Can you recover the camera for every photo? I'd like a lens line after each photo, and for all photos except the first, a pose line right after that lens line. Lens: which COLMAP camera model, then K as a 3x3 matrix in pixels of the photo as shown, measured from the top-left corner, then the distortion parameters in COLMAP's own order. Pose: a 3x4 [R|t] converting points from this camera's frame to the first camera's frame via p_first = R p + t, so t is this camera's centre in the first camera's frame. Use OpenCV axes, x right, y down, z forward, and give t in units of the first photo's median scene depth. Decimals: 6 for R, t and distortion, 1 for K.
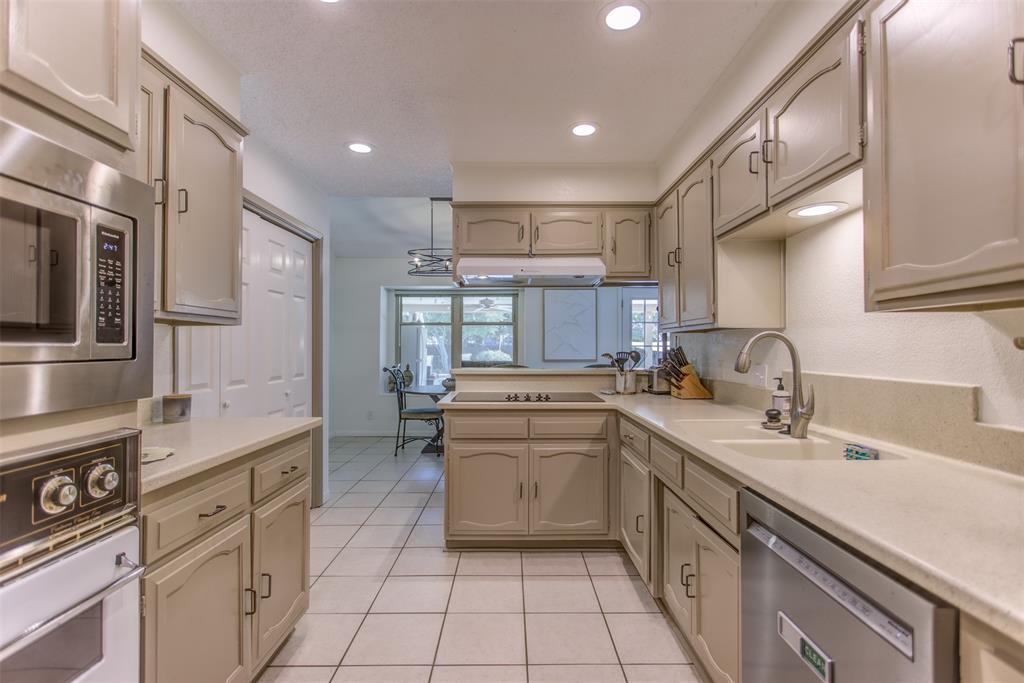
lens RADIAL K [[479.5, 0, 513.7], [0, 479.5, 342.1], [0, 0, 1]] dist [0.002626, 0.001615]
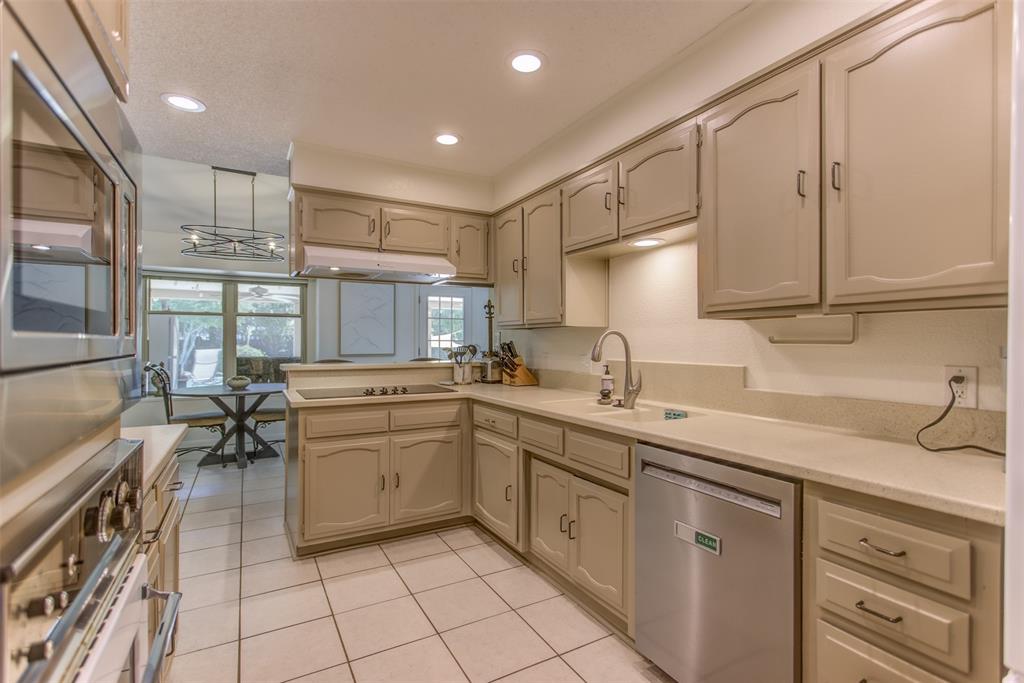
lens RADIAL K [[479.5, 0, 513.6], [0, 479.5, 341.3], [0, 0, 1]] dist [0.002626, 0.001615]
pose [[0.874761, 0.001782, 0.484552, -0.232616], [-0.006750, 0.999941, 0.008509, 0.000008], [-0.484508, -0.010714, 0.874721, -0.016808]]
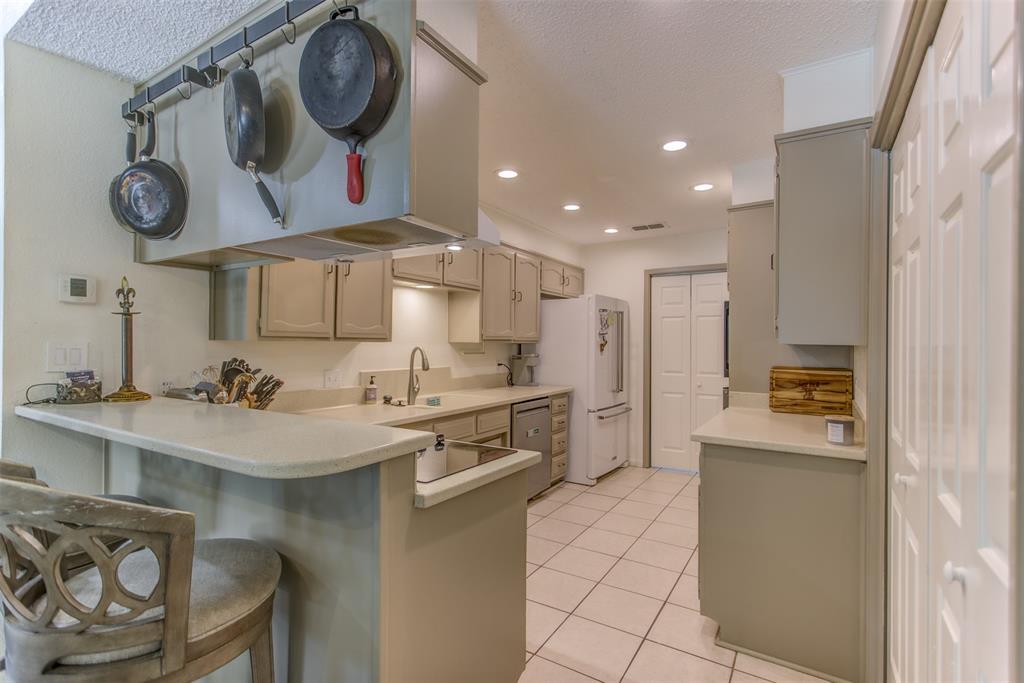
lens RADIAL K [[479.5, 0, 509.3], [0, 479.5, 341.6], [0, 0, 1]] dist [0.002626, 0.001615]
pose [[-0.841859, -0.004489, 0.539679, -0.465707], [-0.013260, 0.999836, -0.012369, -0.015444], [-0.539535, -0.017570, -0.841780, 1.554310]]
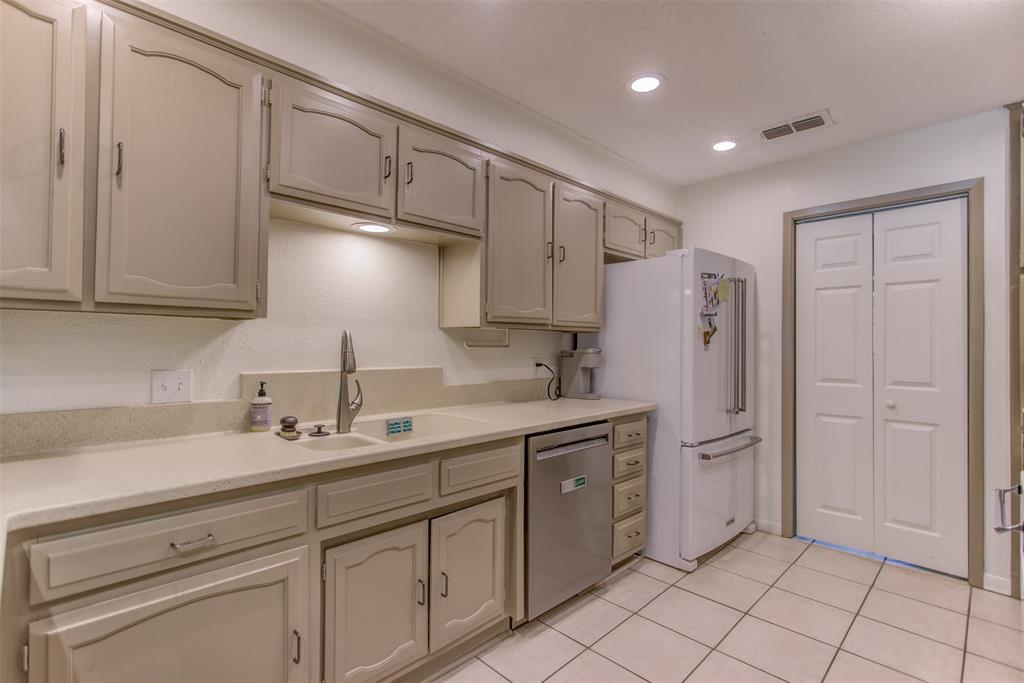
lens RADIAL K [[479.5, 0, 513.3], [0, 479.5, 341.0], [0, 0, 1]] dist [0.002626, 0.001615]
pose [[-0.702723, -0.000907, 0.711463, -0.269087], [-0.015532, 0.999780, -0.014067, 0.006129], [-0.711294, -0.020935, -0.702582, 0.980574]]
